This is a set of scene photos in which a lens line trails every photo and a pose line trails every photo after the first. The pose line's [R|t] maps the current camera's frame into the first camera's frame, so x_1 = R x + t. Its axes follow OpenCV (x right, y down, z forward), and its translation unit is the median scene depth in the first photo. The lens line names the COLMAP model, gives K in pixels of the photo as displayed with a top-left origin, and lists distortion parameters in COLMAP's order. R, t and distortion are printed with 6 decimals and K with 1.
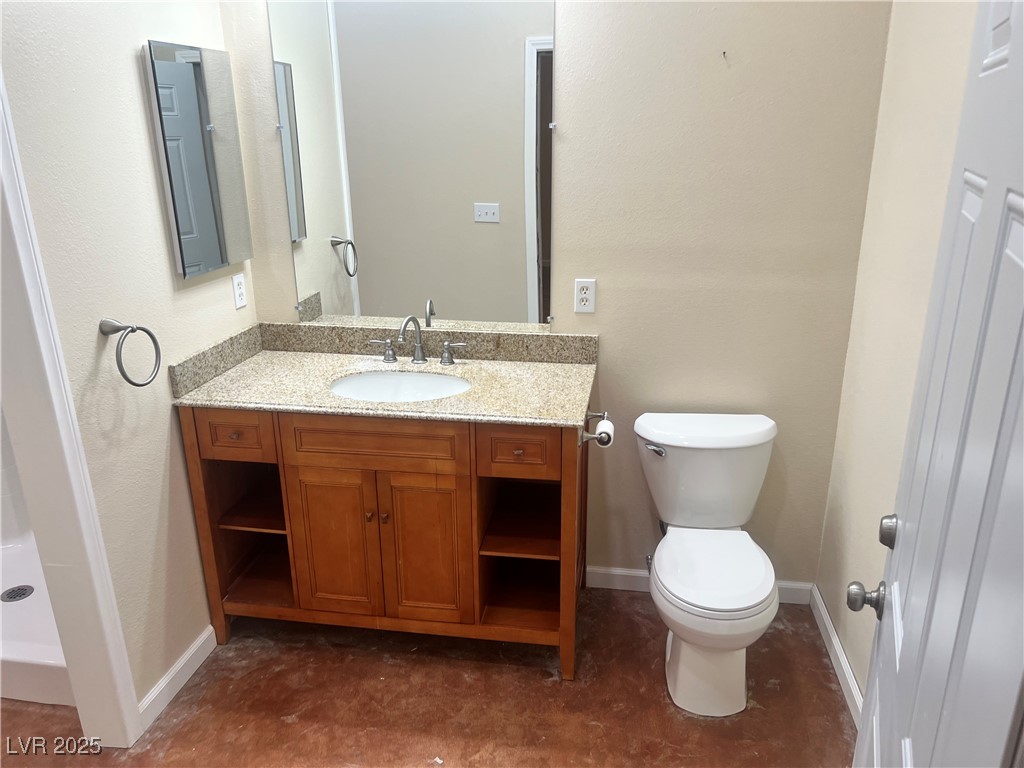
lens RADIAL K [[772.0, 0, 518.5], [0, 772.0, 391.8], [0, 0, 1]] dist [0.051255, -0.065200]
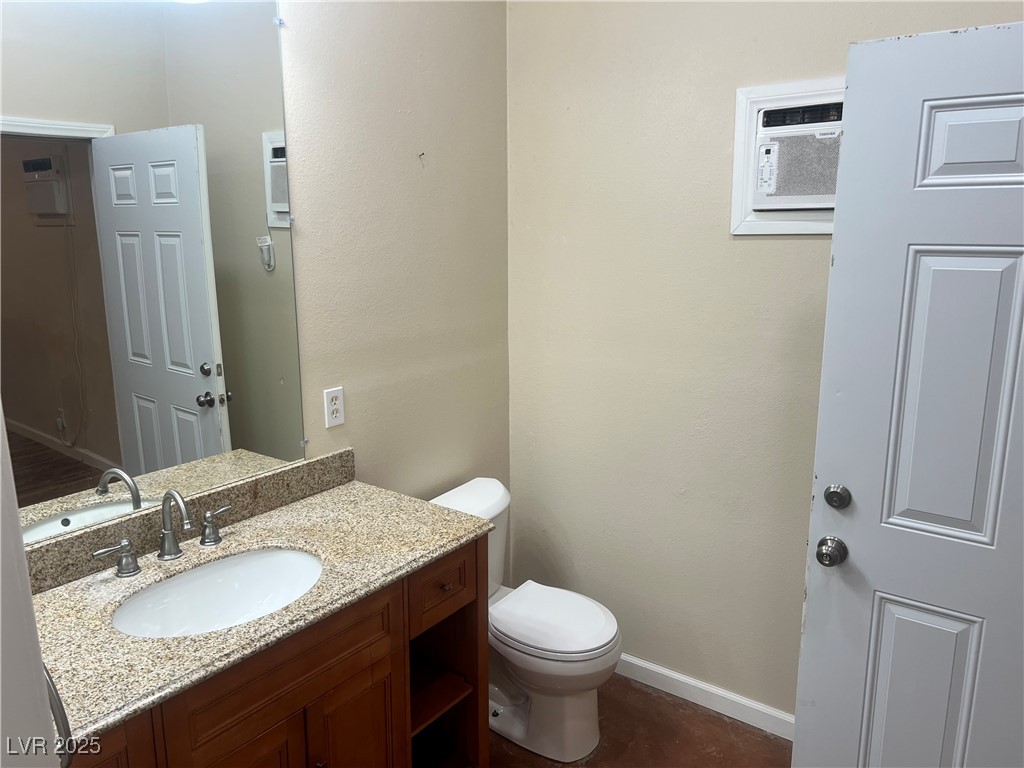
lens RADIAL K [[772.0, 0, 508.2], [0, 772.0, 381.2], [0, 0, 1]] dist [0.051255, -0.065200]
pose [[0.466382, -0.182217, 0.865612, -0.620134], [0.289595, 0.956080, 0.045231, -0.146353], [-0.835837, 0.229582, 0.498667, 0.427674]]
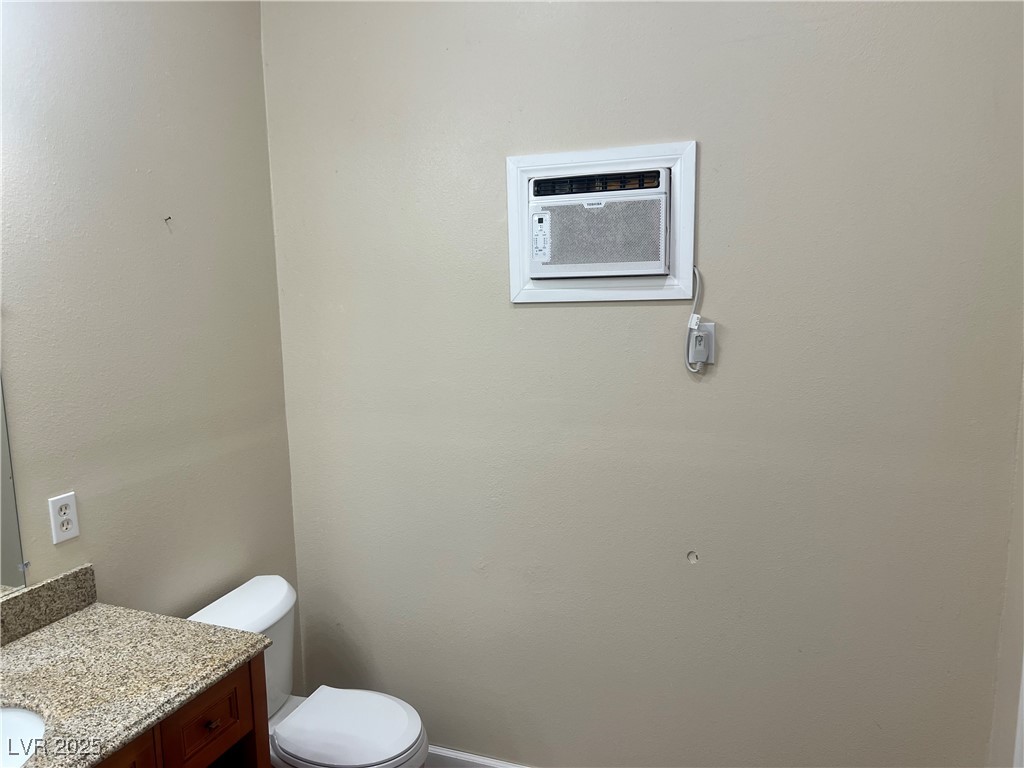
lens RADIAL K [[772.0, 0, 518.6], [0, 772.0, 392.8], [0, 0, 1]] dist [0.051255, -0.065200]
pose [[0.209952, -0.151362, 0.965924, -0.554133], [0.331451, 0.940460, 0.075328, -0.160729], [-0.919815, 0.304342, 0.247620, 0.426278]]
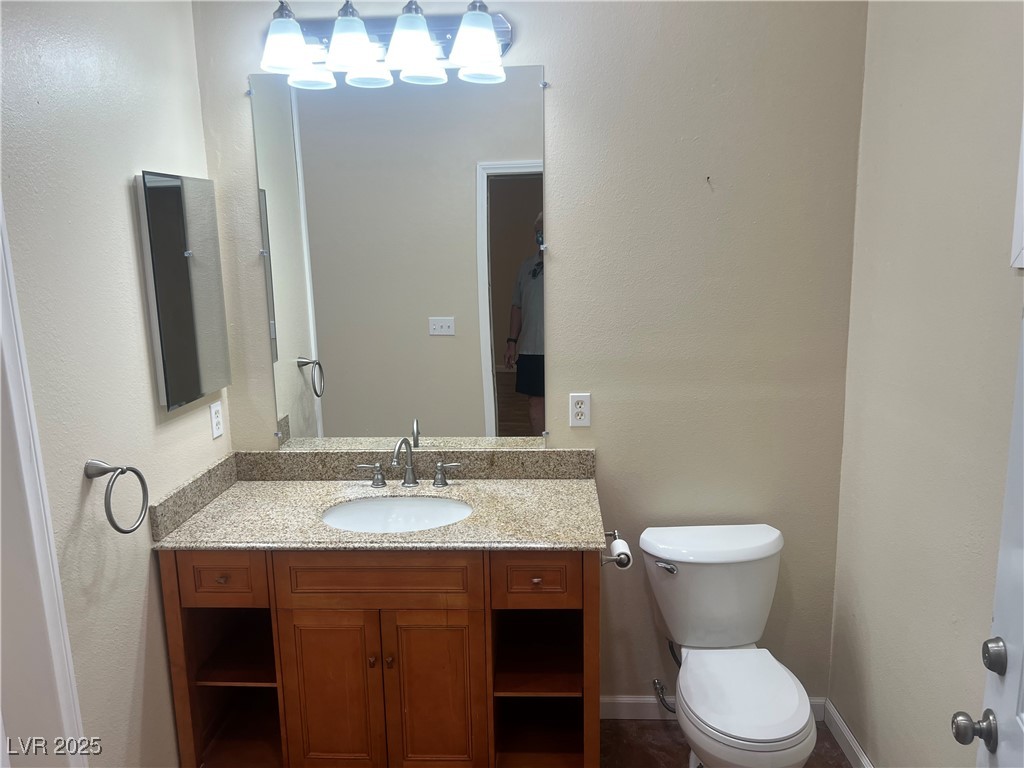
lens RADIAL K [[772.0, 0, 507.5], [0, 772.0, 380.6], [0, 0, 1]] dist [0.051255, -0.065200]
pose [[0.994322, -0.035084, 0.100462, -0.112952], [0.049406, 0.988368, -0.143830, -0.026147], [-0.094247, 0.147976, 0.984490, 0.033764]]
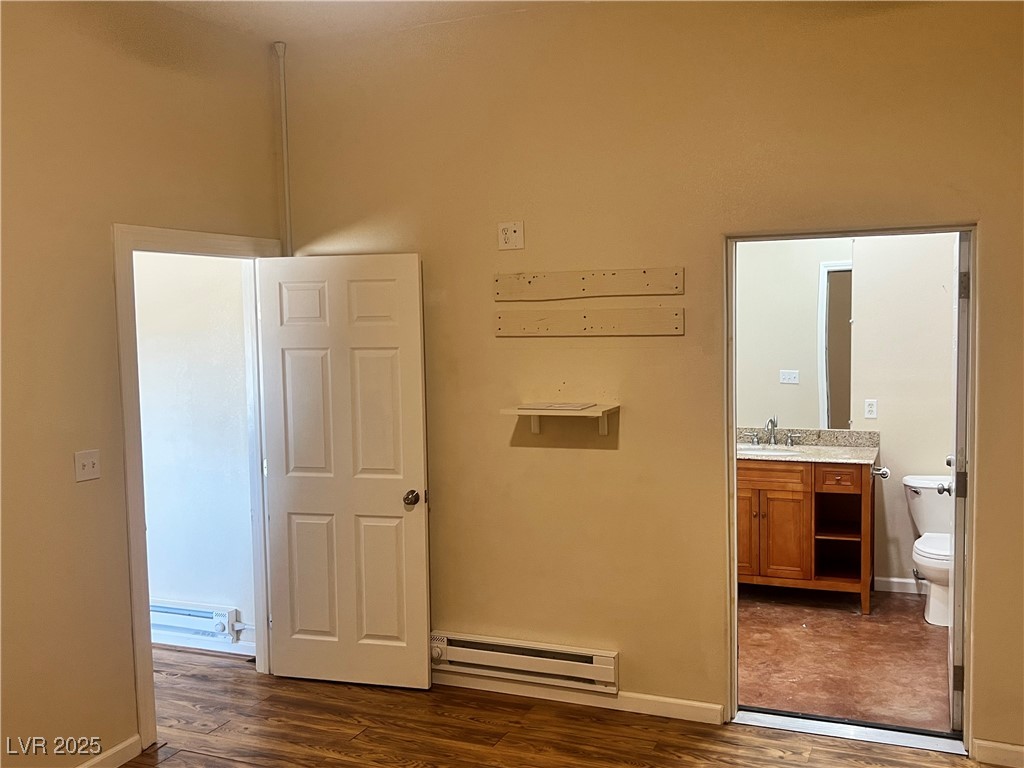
lens RADIAL K [[1006.4, 0, 512.5], [0, 1006.4, 385.6], [0, 0, 1]] dist [0.030100, 0.000000]
pose [[0.972261, 0.007697, -0.233771, -0.191675], [-0.067268, 0.966434, -0.247952, 0.503896], [0.224016, 0.256799, 0.940144, -1.541606]]
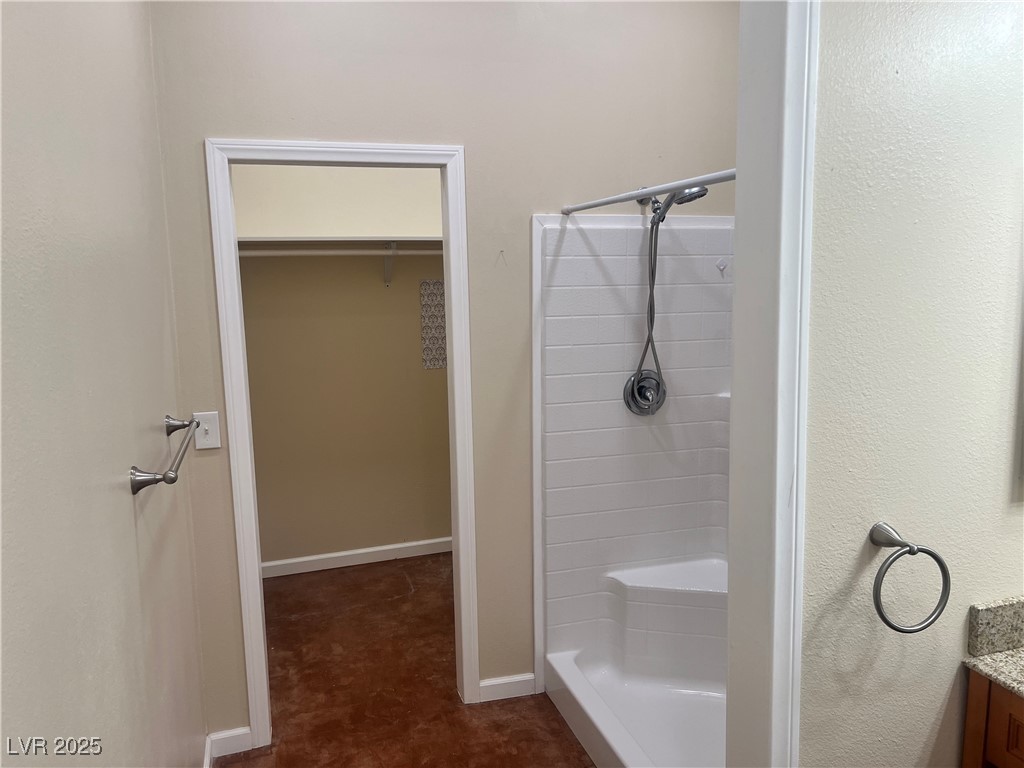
lens RADIAL K [[772.0, 0, 511.6], [0, 772.0, 382.9], [0, 0, 1]] dist [0.051255, -0.065200]
pose [[0.445922, 0.129373, -0.885673, -0.051897], [-0.274961, 0.961453, 0.002005, -0.107429], [0.851792, 0.242632, 0.464305, 0.289957]]
